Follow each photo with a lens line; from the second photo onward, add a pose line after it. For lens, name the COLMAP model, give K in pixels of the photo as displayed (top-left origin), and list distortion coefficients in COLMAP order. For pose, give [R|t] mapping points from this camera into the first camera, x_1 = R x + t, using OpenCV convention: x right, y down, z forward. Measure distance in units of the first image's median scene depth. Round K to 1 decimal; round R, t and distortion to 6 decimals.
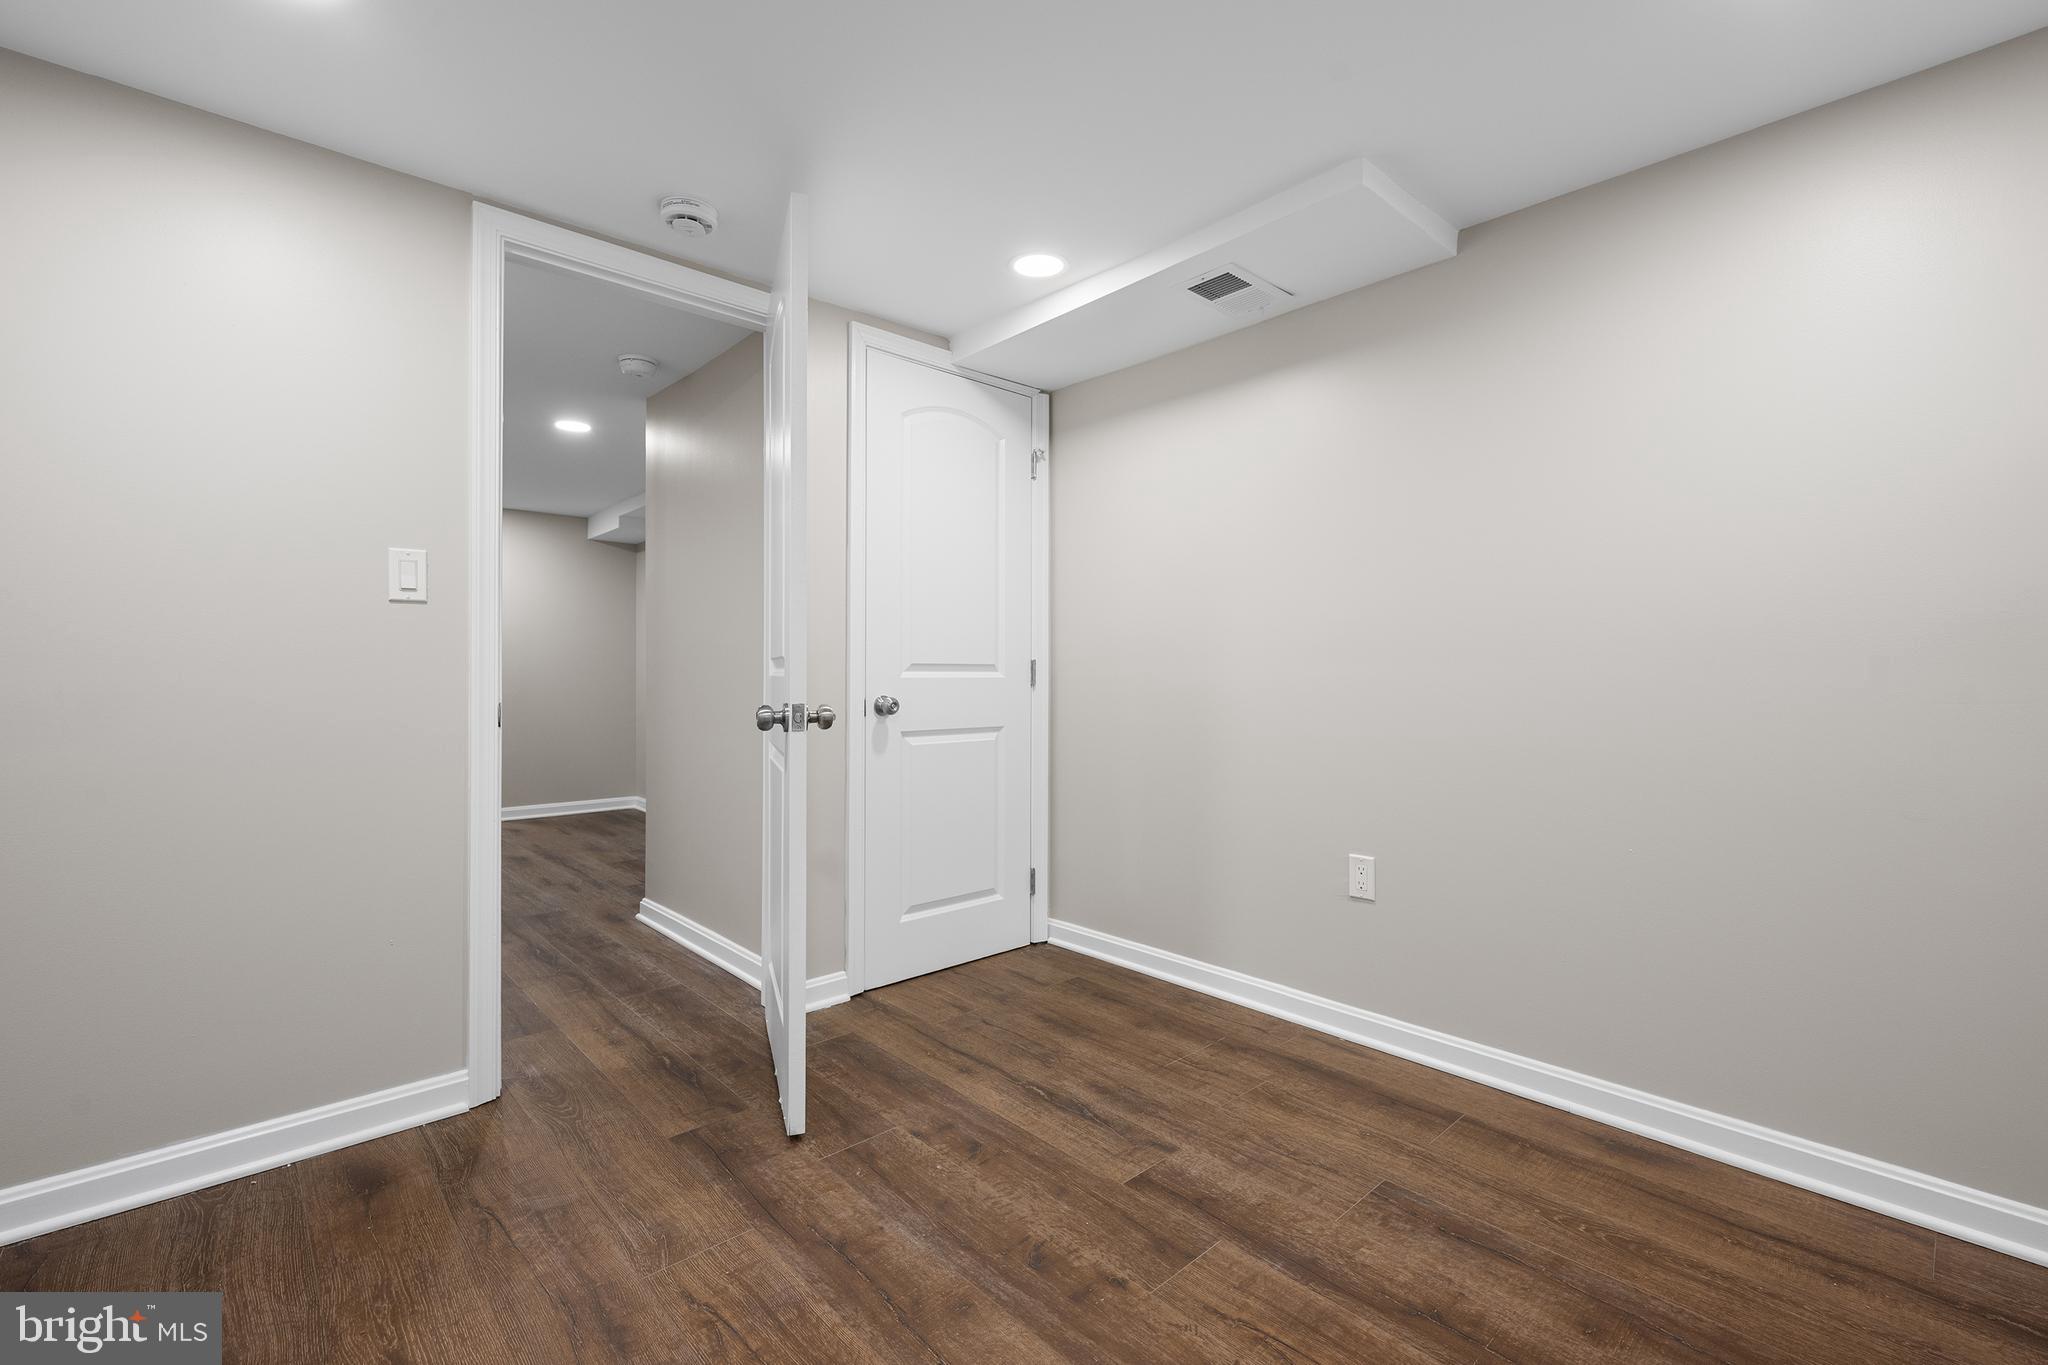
lens RADIAL K [[884.6, 0, 1021.6], [0, 884.6, 670.7], [0, 0, 1]] dist [0.001344, 0.000180]
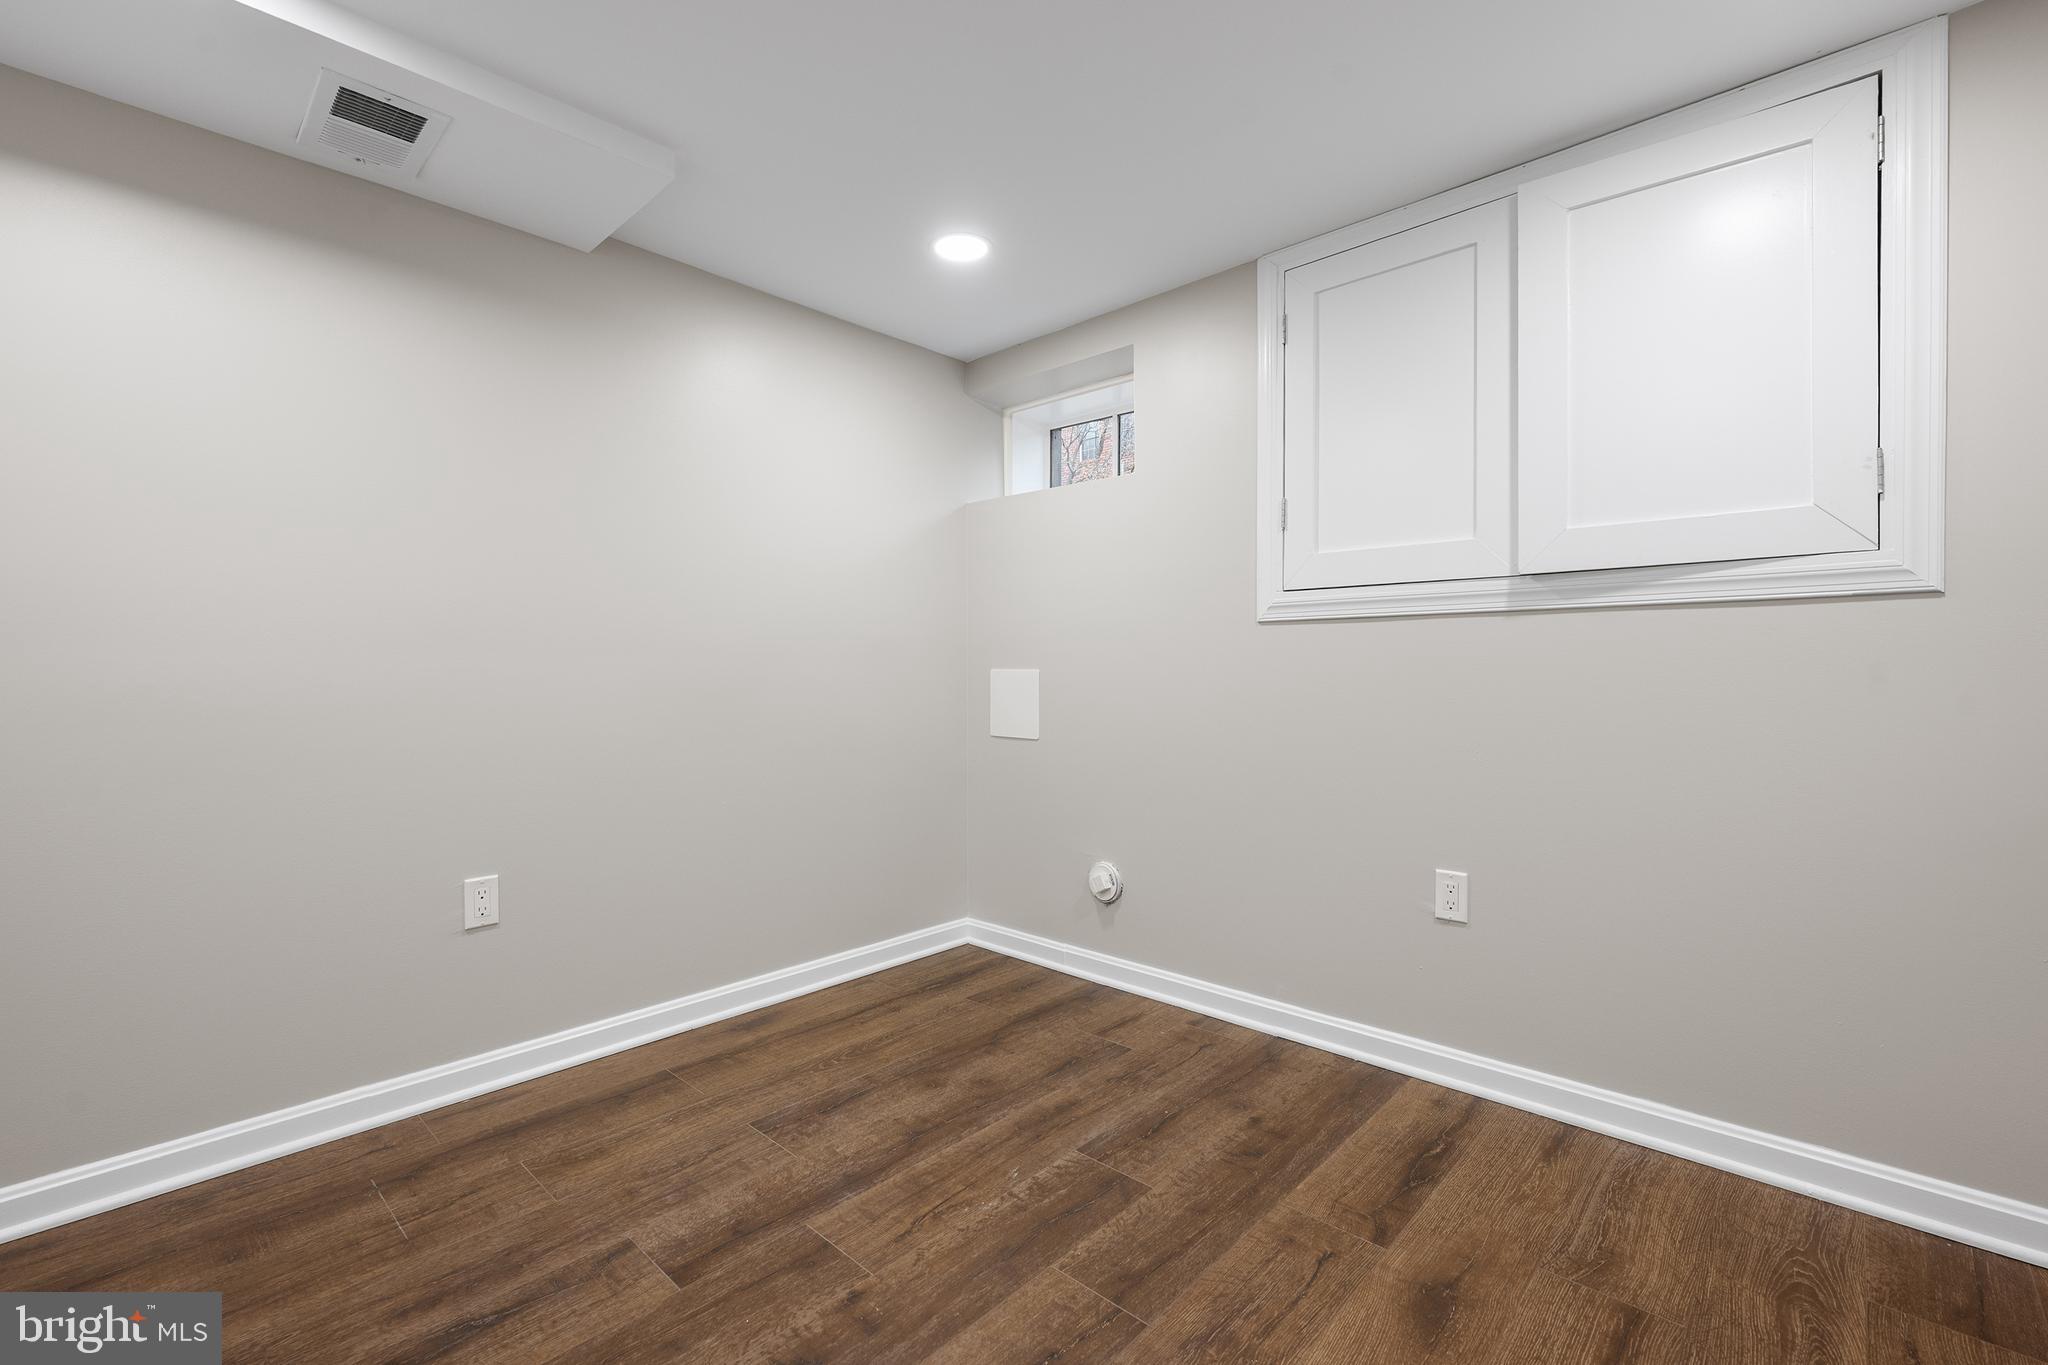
lens RADIAL K [[884.6, 0, 1021.3], [0, 884.6, 683.7], [0, 0, 1]] dist [0.001344, 0.000180]
pose [[-0.075233, -0.017015, 0.997021, -0.700582], [-0.001775, 0.999855, 0.016929, 0.003868], [-0.997164, -0.000496, -0.075252, 0.727996]]
